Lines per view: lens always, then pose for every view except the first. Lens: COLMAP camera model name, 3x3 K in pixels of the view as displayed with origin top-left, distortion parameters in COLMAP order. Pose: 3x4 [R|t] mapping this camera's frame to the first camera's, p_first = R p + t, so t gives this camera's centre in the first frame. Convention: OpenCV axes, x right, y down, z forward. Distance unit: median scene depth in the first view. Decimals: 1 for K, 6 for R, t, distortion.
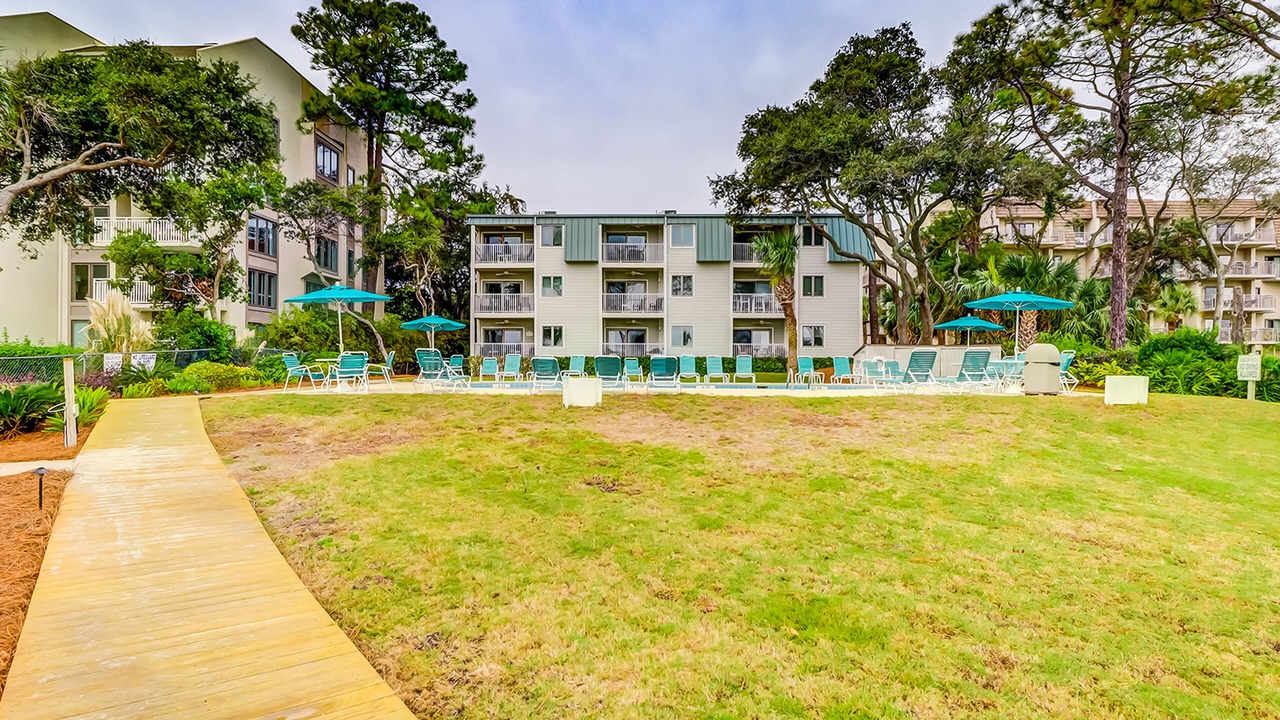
lens RADIAL K [[721.1, 0, 635.1], [0, 721.1, 352.5], [0, 0, 1]] dist [-0.002569, -0.000664]
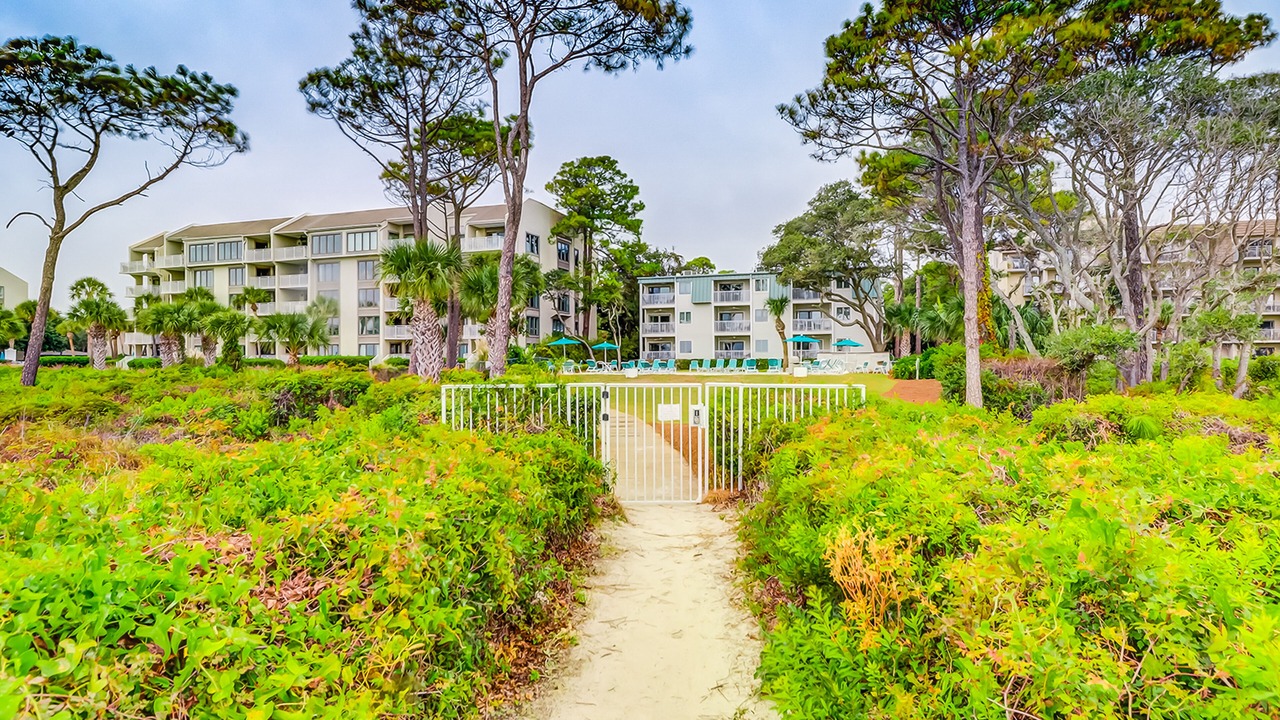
lens RADIAL K [[721.1, 0, 635.1], [0, 721.1, 352.5], [0, 0, 1]] dist [-0.002569, -0.000664]
pose [[0.951045, -0.008949, -0.308923, 0.298425], [0.008899, 0.999959, -0.001570, -0.008526], [0.308924, -0.001256, 0.951086, -0.659018]]
